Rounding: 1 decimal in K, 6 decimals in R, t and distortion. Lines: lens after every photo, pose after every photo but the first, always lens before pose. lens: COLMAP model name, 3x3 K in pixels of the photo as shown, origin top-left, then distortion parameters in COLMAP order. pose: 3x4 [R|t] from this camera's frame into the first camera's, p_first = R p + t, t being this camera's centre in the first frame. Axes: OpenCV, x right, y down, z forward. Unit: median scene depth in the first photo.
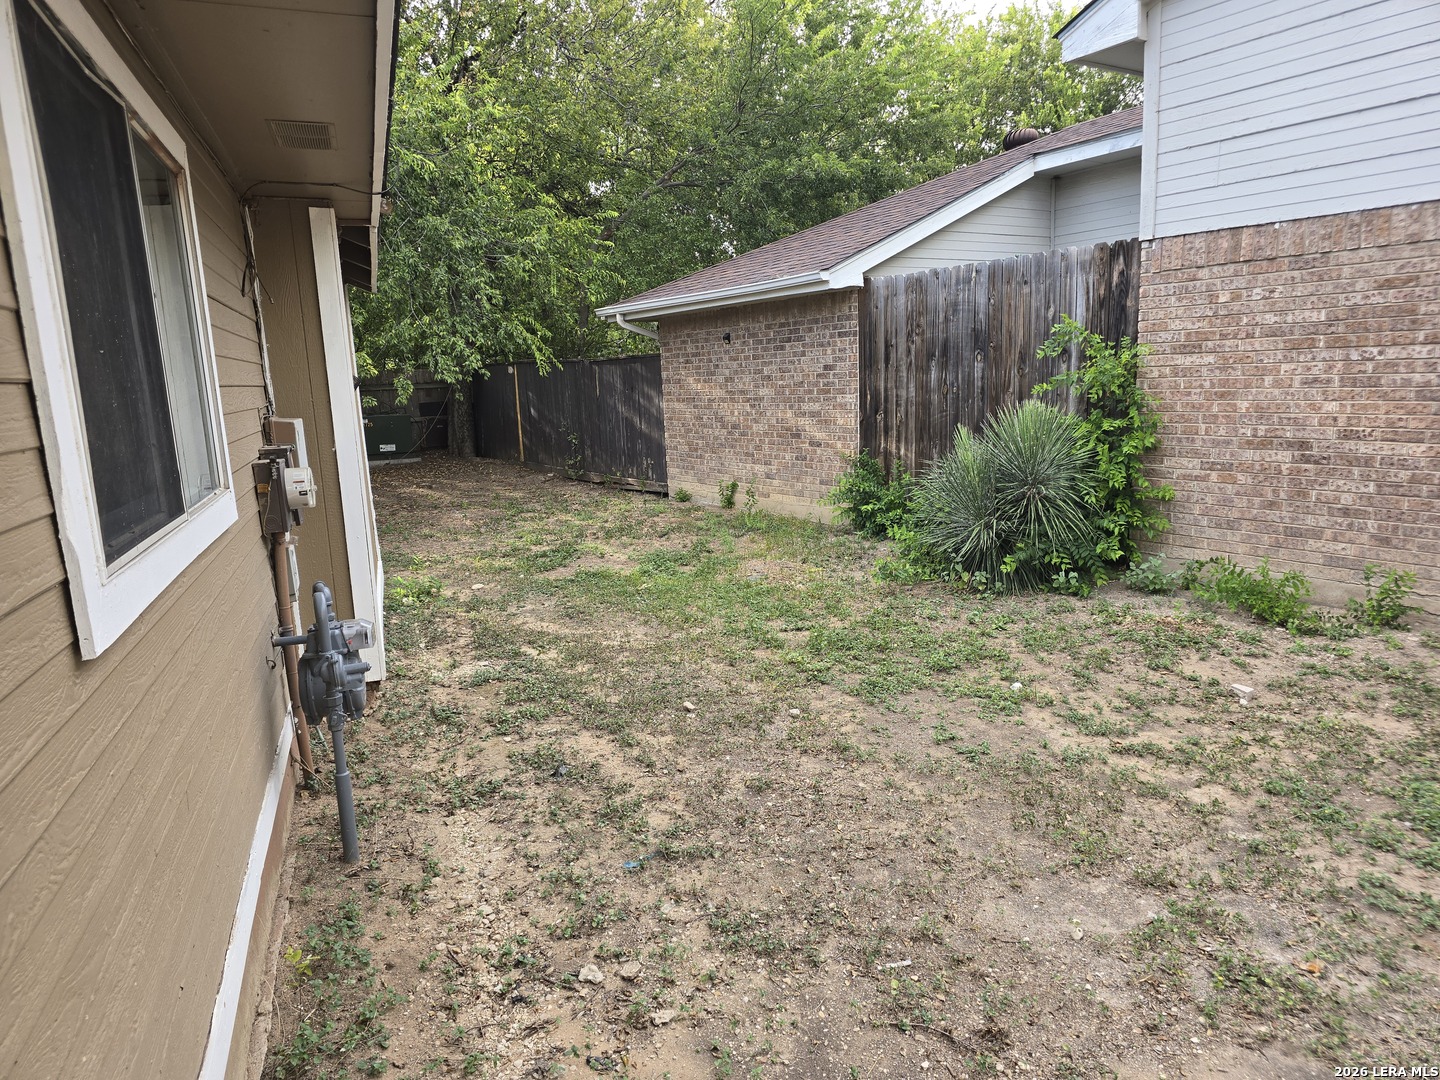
lens RADIAL K [[968.2, 0, 726.9], [0, 968.2, 541.1], [0, 0, 1]] dist [0.077647, -0.085407]
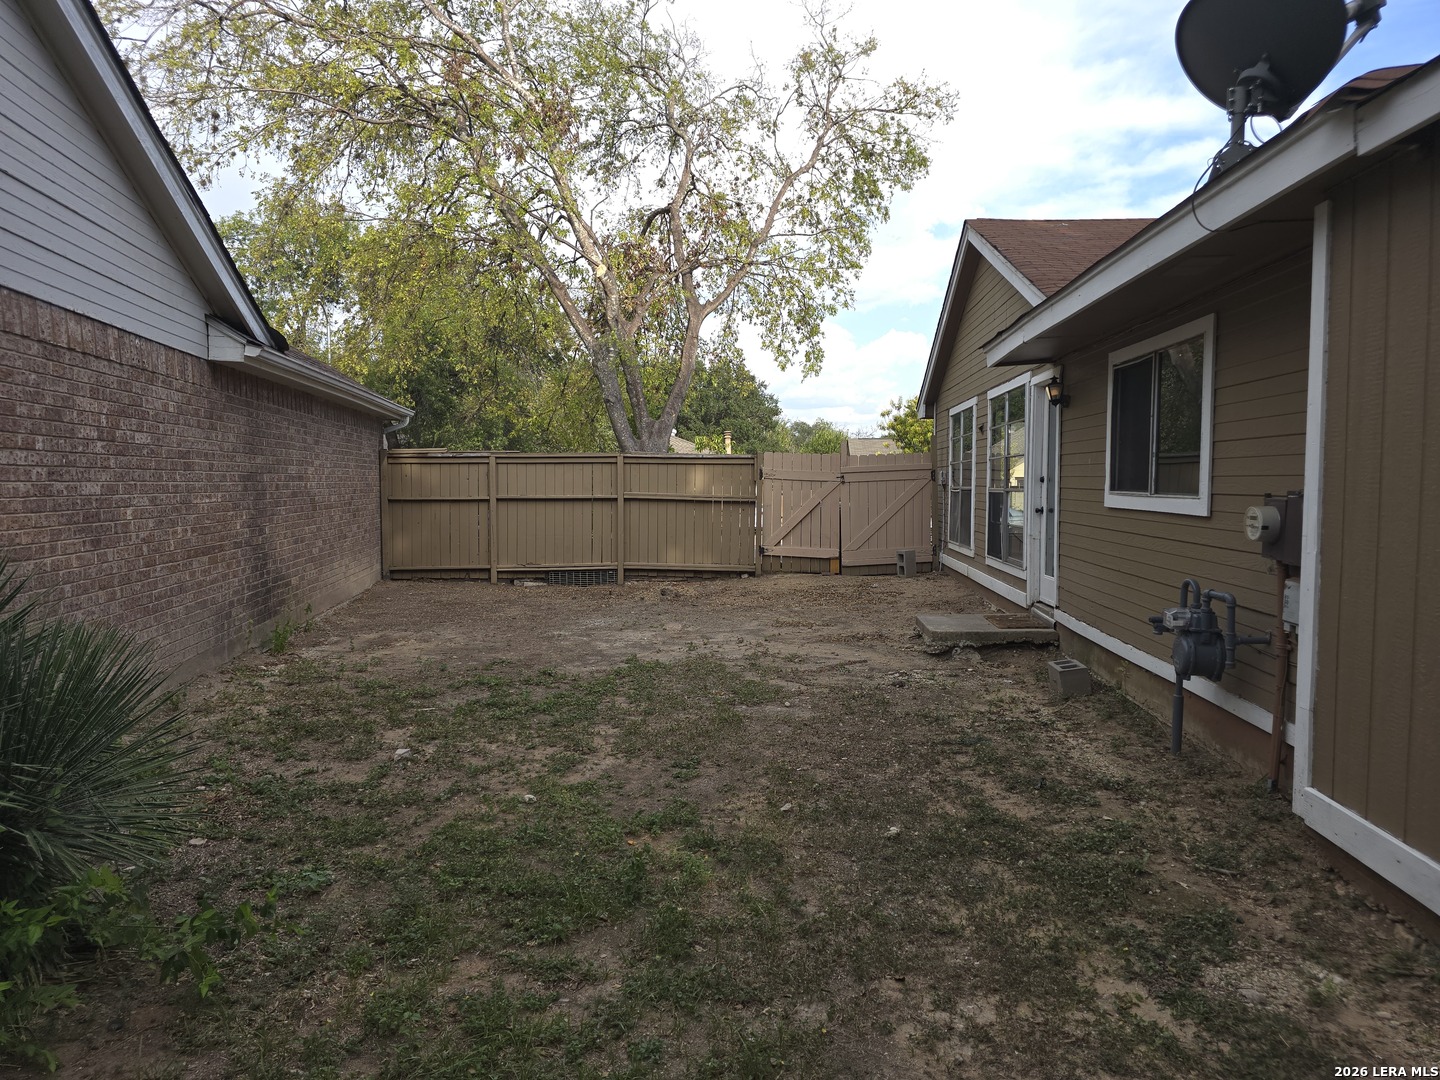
lens RADIAL K [[968.2, 0, 726.9], [0, 968.2, 541.1], [0, 0, 1]] dist [0.077647, -0.085407]
pose [[-0.914917, 0.011428, 0.403480, -0.264612], [0.108353, 0.969864, 0.218228, -0.289272], [-0.388827, 0.243379, -0.888583, 1.847100]]
